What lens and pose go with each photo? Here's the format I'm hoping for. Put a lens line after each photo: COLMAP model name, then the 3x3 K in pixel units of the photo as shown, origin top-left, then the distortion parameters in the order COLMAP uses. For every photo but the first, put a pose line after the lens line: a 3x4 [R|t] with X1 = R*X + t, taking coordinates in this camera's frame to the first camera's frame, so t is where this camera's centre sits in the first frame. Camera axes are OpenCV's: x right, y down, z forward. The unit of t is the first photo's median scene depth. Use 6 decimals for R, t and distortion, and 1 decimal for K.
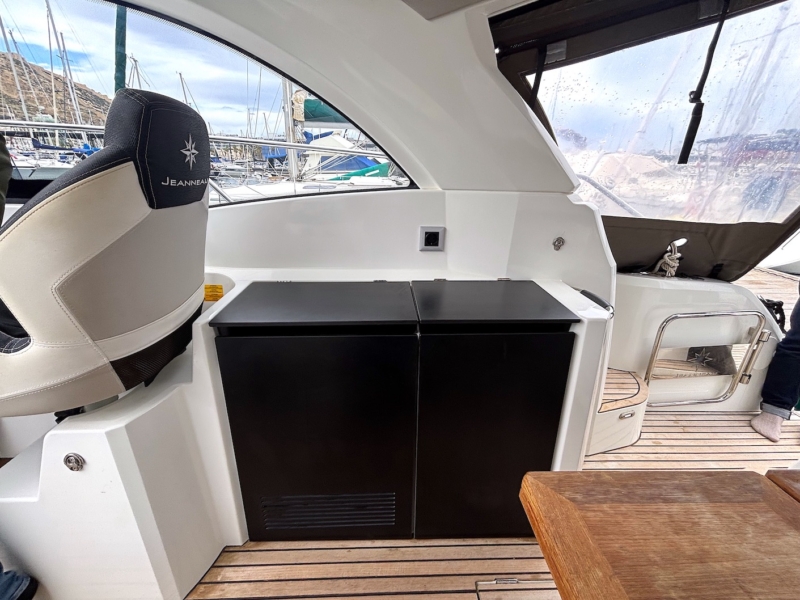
lens RADIAL K [[322.6, 0, 393.6], [0, 322.6, 303.2], [0, 0, 1]] dist [0.000535, -0.000256]
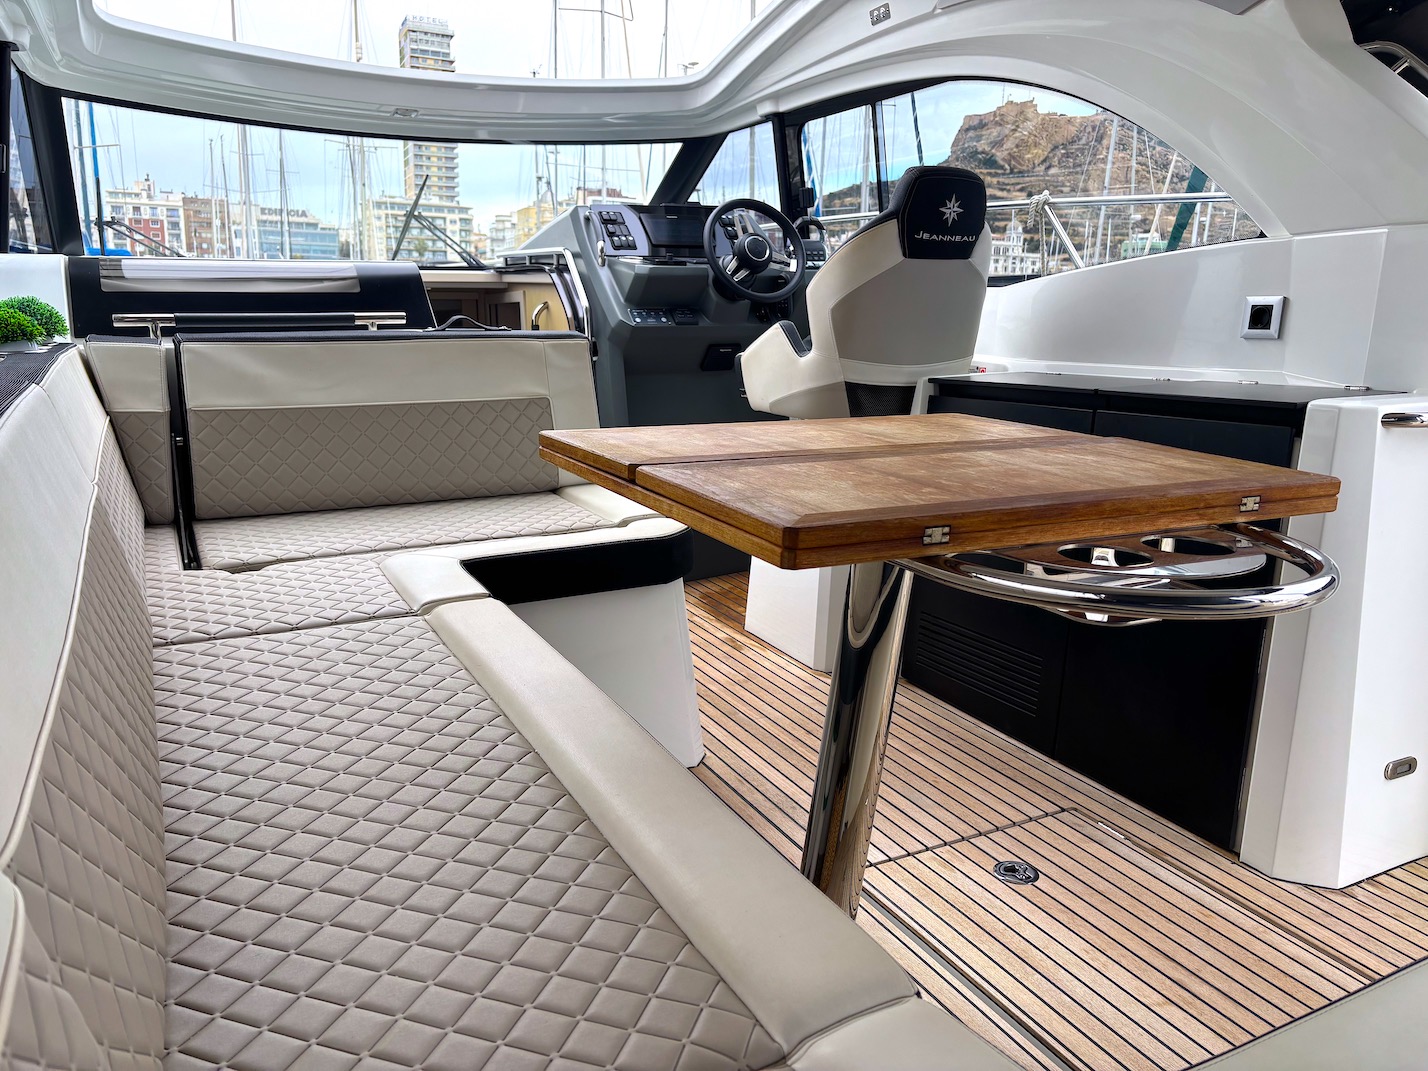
lens RADIAL K [[1077.8, 0, 709.0], [0, 1077.8, 540.3], [0, 0, 1]] dist [-0.012162, -0.000980]
pose [[0.412953, 0.171299, -0.894498, 1.535679], [-0.332477, 0.942724, 0.027043, 0.471009], [0.847897, 0.286232, 0.446253, -0.621380]]
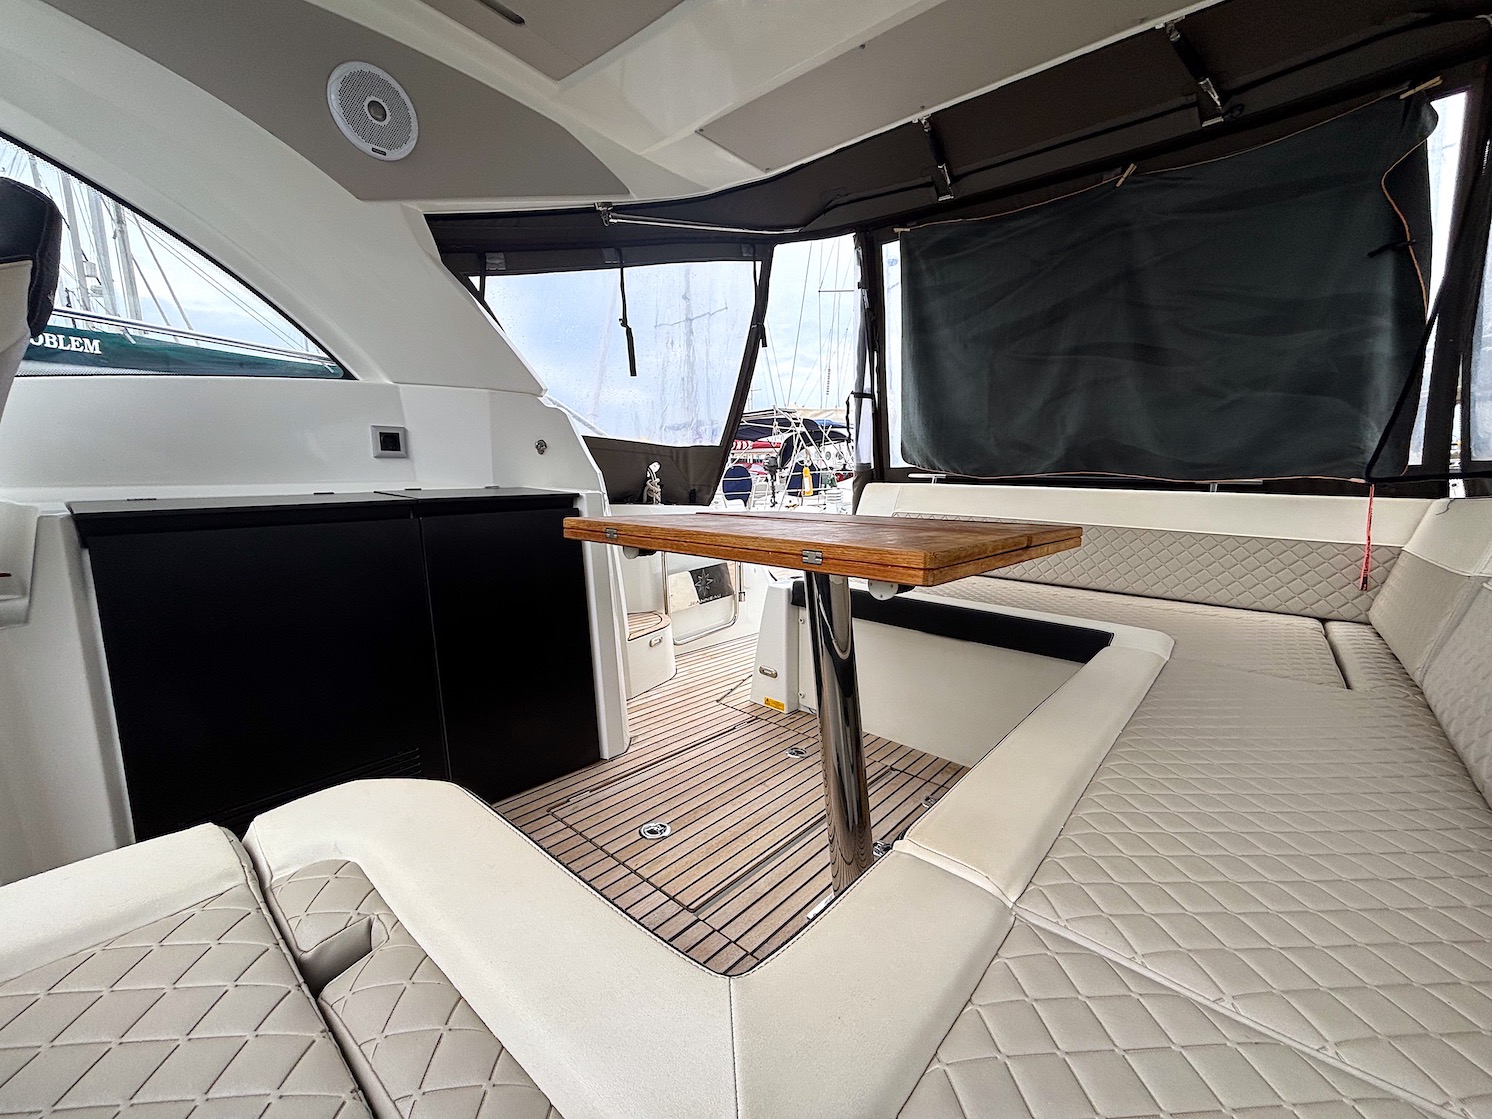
lens RADIAL K [[601.6, 0, 749.8], [0, 601.6, 560.6], [0, 0, 1]] dist [0.000535, -0.000256]
pose [[0.684153, -0.124570, 0.718621, -0.372886], [0.273219, 0.957332, -0.094164, 0.458092], [-0.676229, 0.260764, 0.688997, -0.531398]]
